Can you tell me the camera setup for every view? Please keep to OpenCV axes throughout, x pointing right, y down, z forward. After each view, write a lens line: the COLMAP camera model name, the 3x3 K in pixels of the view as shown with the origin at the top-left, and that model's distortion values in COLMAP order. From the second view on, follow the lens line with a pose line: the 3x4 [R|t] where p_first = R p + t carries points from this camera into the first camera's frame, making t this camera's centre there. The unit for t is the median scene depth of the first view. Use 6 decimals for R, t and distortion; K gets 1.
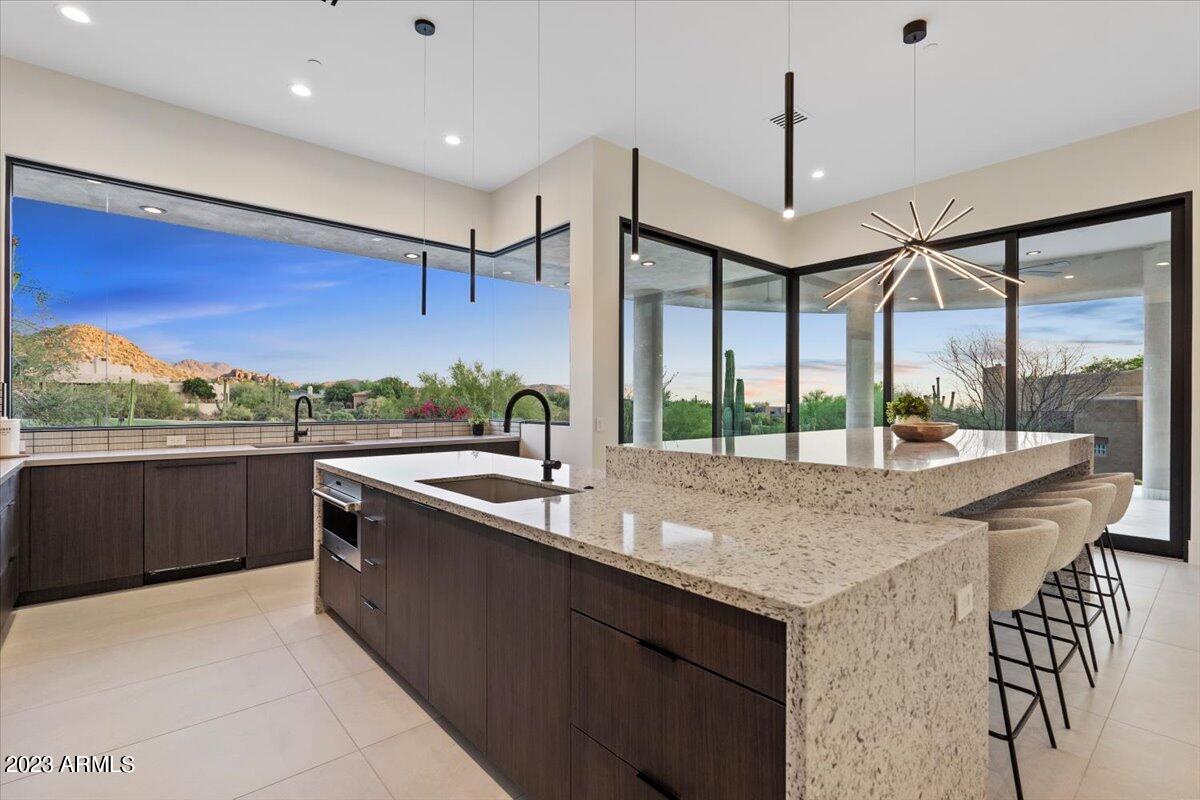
lens RADIAL K [[553.9, 0, 600.0], [0, 553.9, 400.0], [0, 0, 1]] dist [-0.023593, -0.000003]
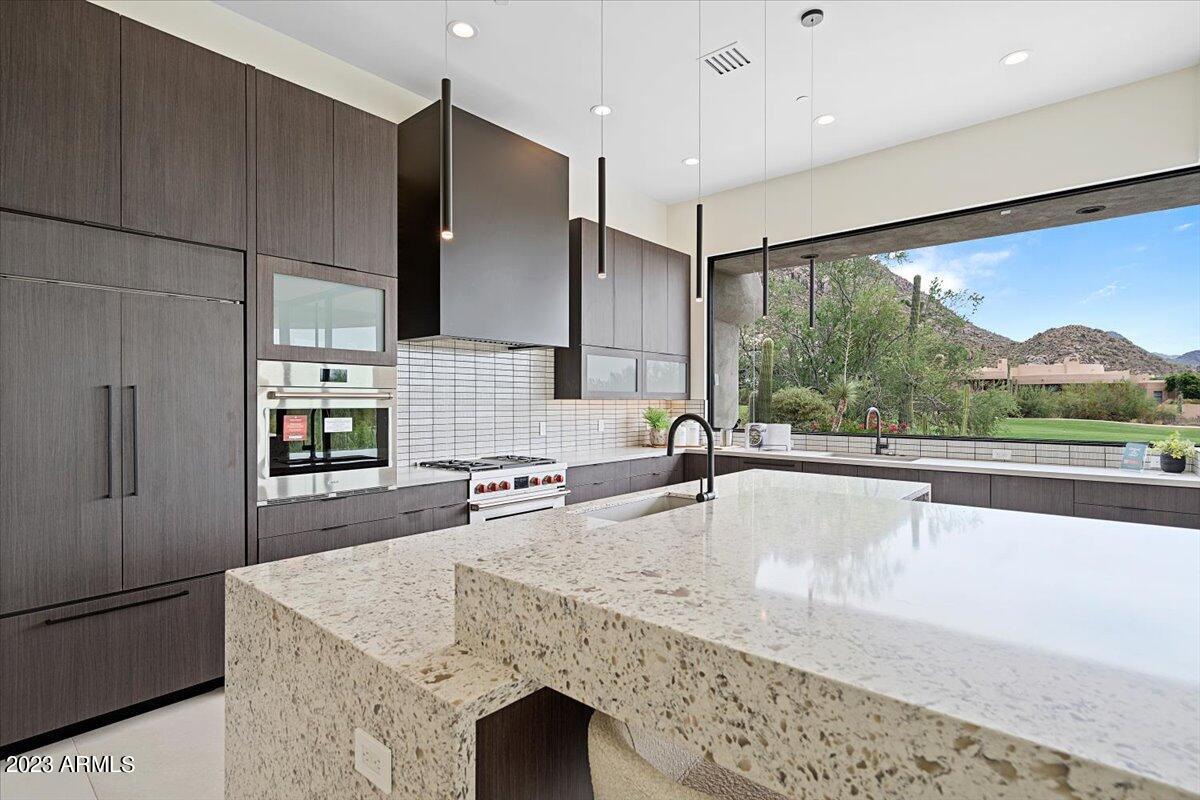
lens RADIAL K [[574.7, 0, 600.0], [0, 574.7, 400.0], [0, 0, 1]] dist [-0.000125, -0.000049]
pose [[0.137122, -0.006854, -0.990530, 0.415633], [0.005279, 0.999967, -0.006189, -0.018170], [0.990540, -0.004380, 0.137154, 0.353838]]
